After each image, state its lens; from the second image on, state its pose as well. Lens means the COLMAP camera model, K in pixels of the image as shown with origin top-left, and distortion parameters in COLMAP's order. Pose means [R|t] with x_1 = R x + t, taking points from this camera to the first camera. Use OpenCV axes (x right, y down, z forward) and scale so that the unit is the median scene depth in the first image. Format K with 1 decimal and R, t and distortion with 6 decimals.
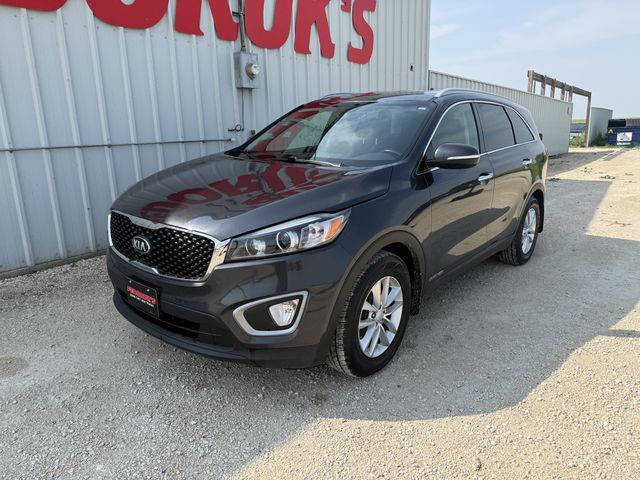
lens RADIAL K [[455.1, 0, 322.0], [0, 455.1, 244.9], [0, 0, 1]] dist [0.013715, -0.003246]
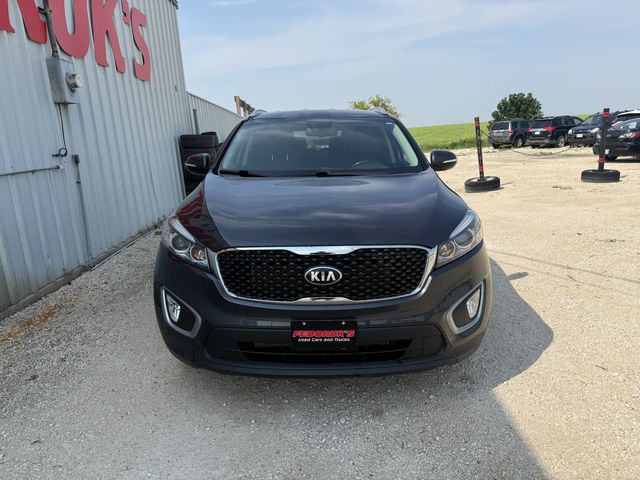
lens RADIAL K [[455.1, 0, 323.0], [0, 455.1, 238.3], [0, 0, 1]] dist [0.013715, -0.003246]
pose [[0.761799, -0.159248, 0.627935, -0.387072], [0.196644, 0.980423, 0.010076, -0.032900], [-0.617247, 0.115804, 0.778201, 0.131755]]
